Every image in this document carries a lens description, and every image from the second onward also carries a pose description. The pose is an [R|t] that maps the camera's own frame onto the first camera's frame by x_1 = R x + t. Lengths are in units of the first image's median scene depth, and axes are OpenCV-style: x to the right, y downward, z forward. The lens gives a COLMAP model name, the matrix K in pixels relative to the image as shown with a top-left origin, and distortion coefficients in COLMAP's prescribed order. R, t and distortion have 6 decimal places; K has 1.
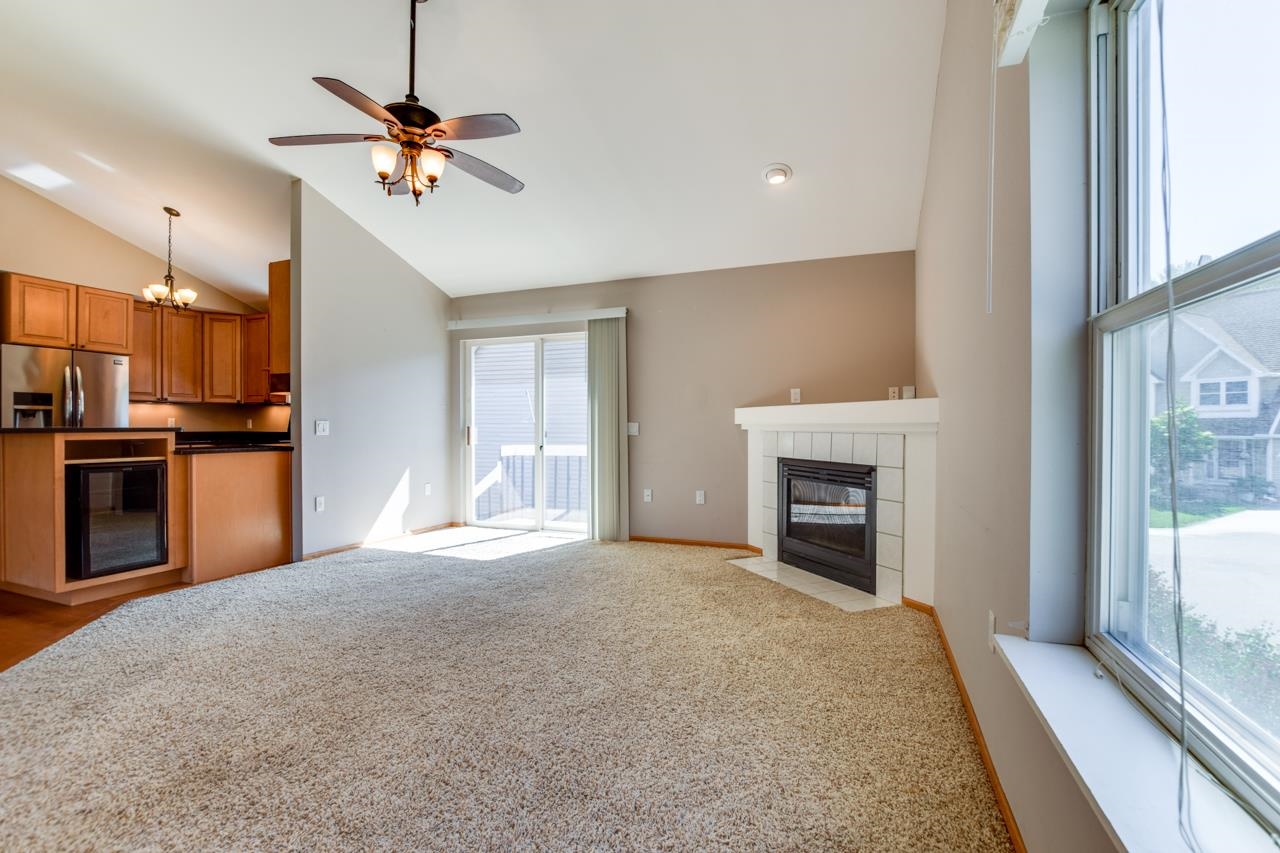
lens RADIAL K [[584.4, 0, 643.2], [0, 584.4, 428.8], [0, 0, 1]] dist [-0.002145, -0.000077]
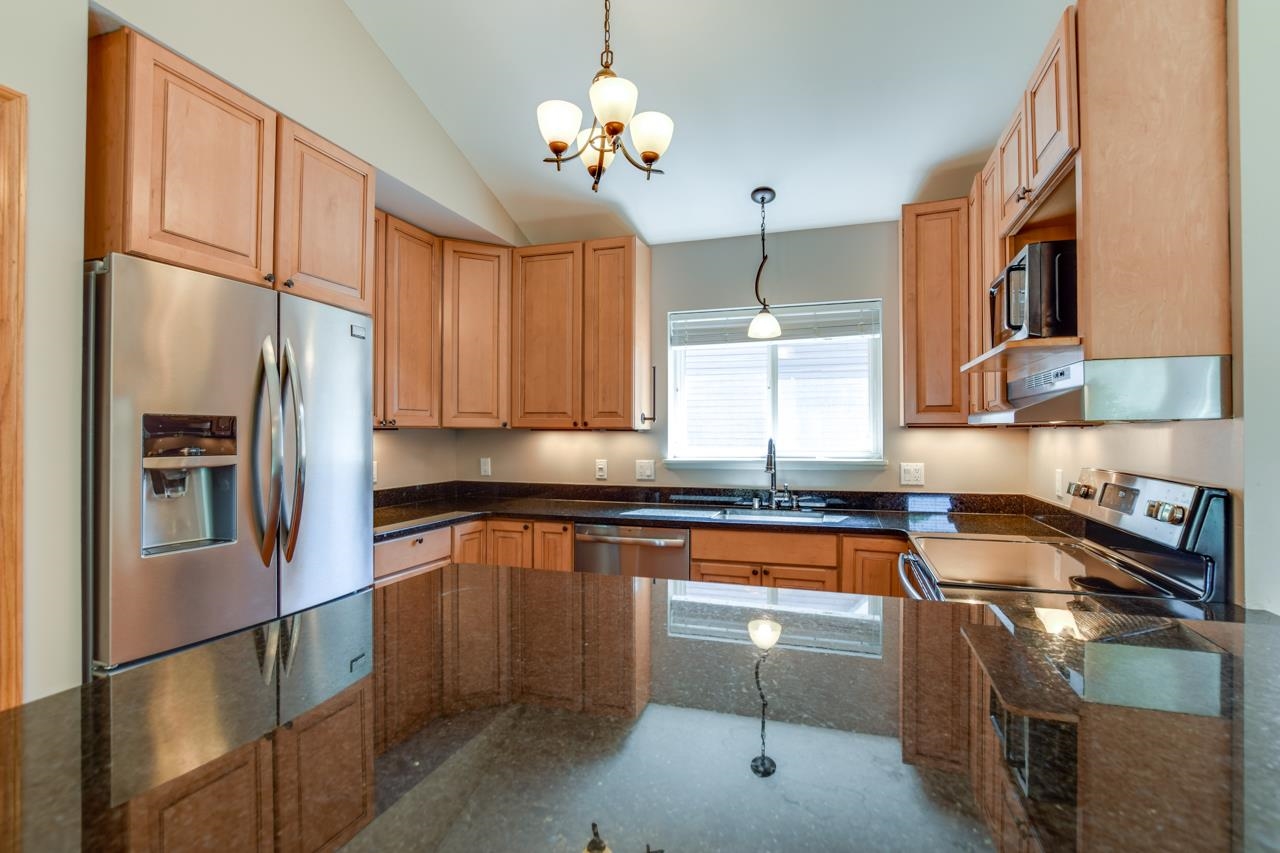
lens RADIAL K [[604.3, 0, 647.0], [0, 604.3, 426.7], [0, 0, 1]] dist [-0.004018, -0.000323]
pose [[0.995547, -0.000951, 0.094259, -0.820194], [0.002192, 0.999912, -0.013064, -0.050122], [-0.094239, 0.013212, 0.995462, 0.643241]]
